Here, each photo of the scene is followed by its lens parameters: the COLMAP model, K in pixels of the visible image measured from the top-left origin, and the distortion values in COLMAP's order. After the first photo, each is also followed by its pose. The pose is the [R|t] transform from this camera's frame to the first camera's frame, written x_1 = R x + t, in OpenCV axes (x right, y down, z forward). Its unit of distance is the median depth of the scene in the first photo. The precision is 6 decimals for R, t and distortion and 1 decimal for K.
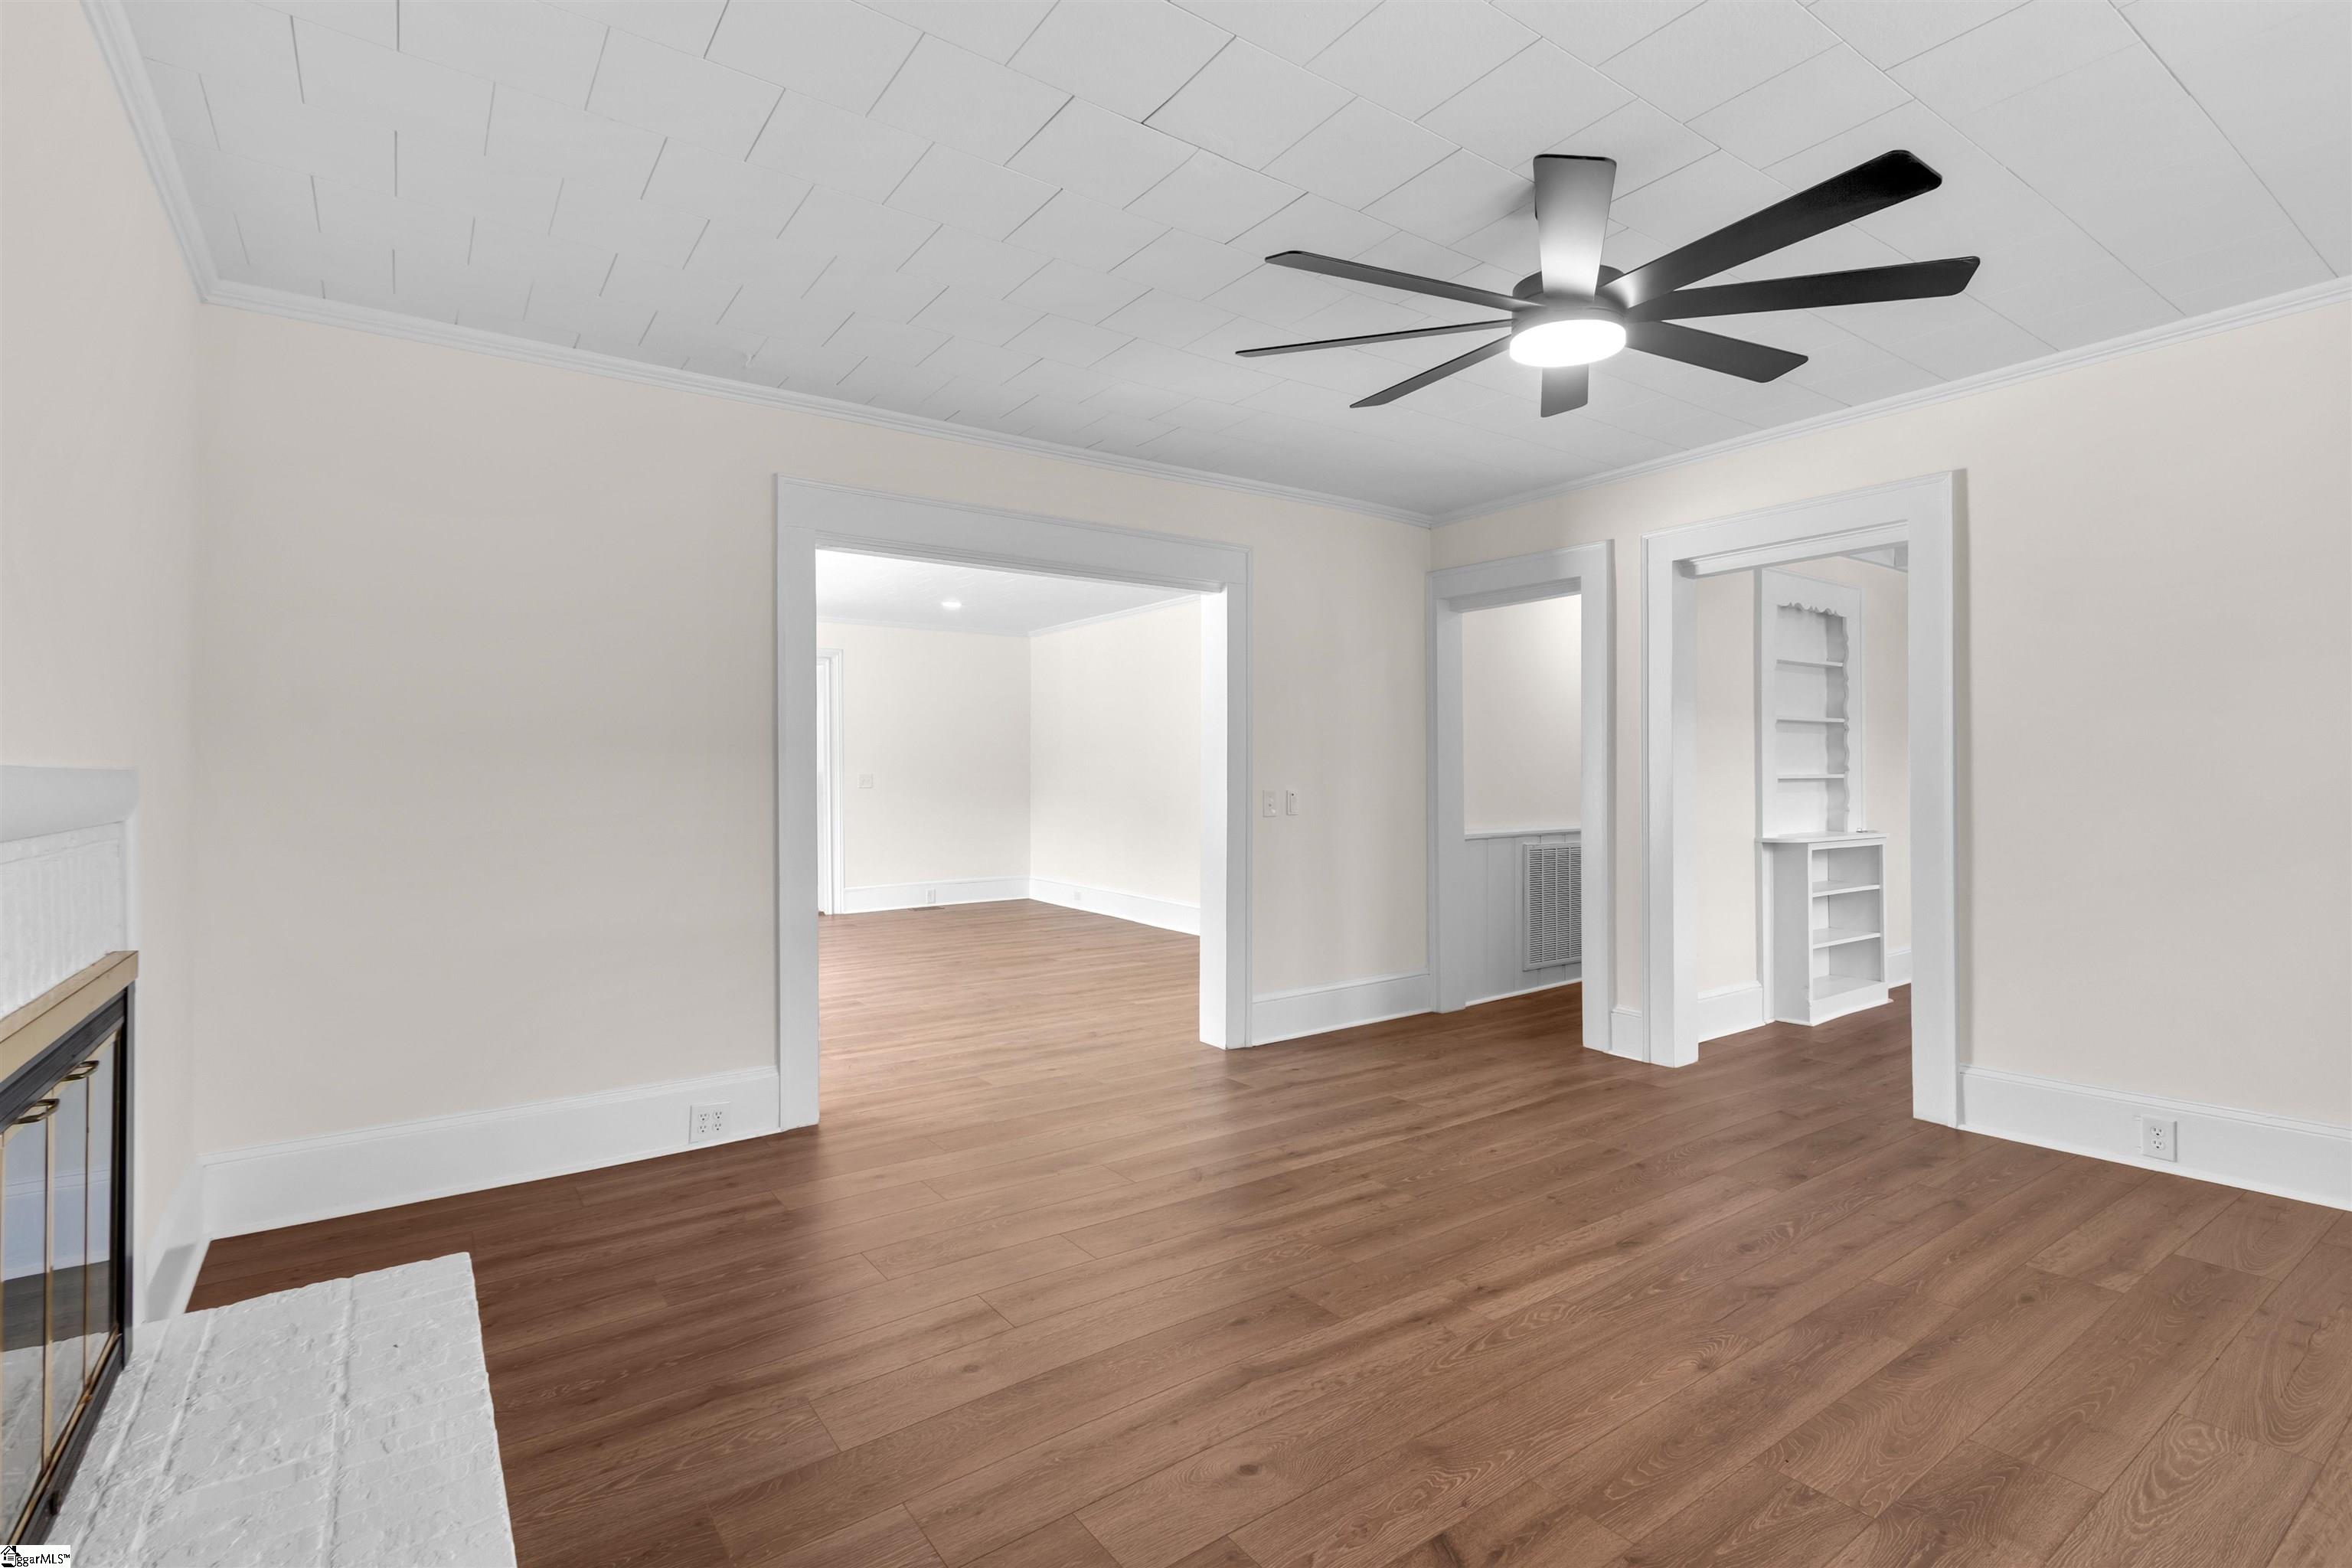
lens RADIAL K [[1082.0, 0, 1170.4], [0, 1082.0, 774.2], [0, 0, 1]] dist [-0.003298, -0.000906]
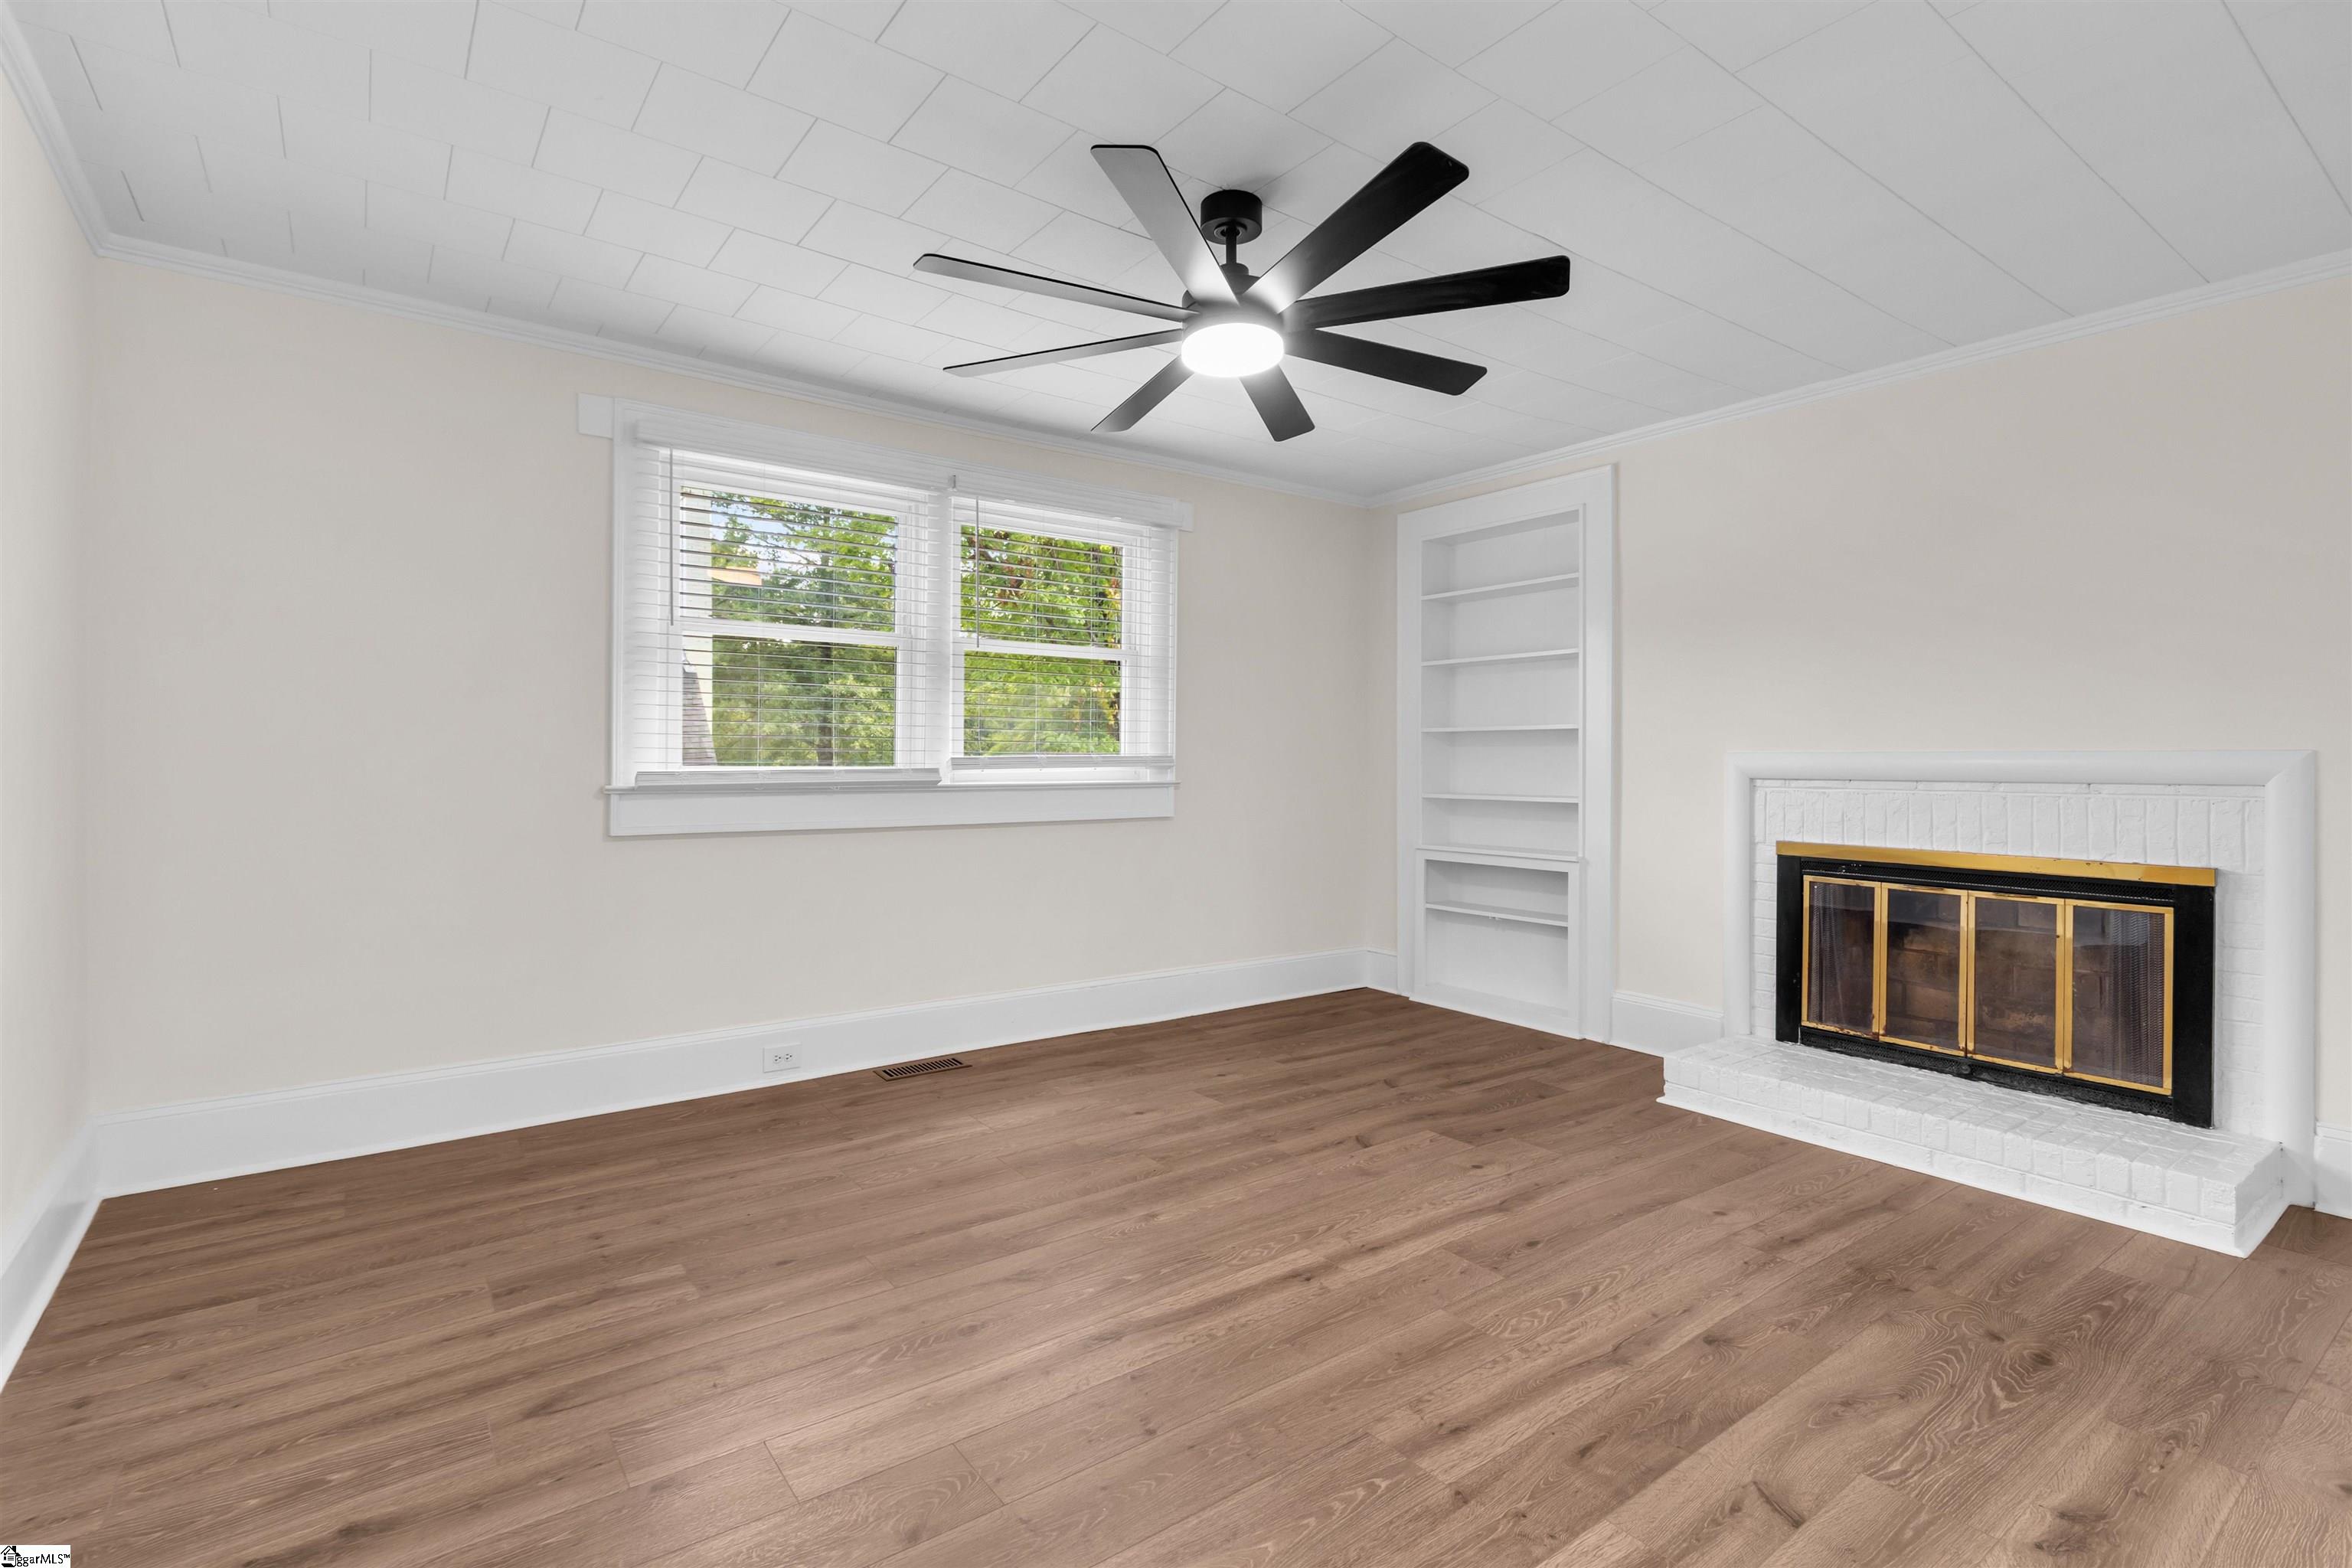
lens RADIAL K [[1082.0, 0, 1170.4], [0, 1082.0, 774.2], [0, 0, 1]] dist [-0.003298, -0.000906]
pose [[-0.999813, 0.002981, -0.019099, 0.438527], [0.002817, 0.999959, 0.008610, 0.010651], [0.019124, 0.008554, -0.999781, 2.017660]]
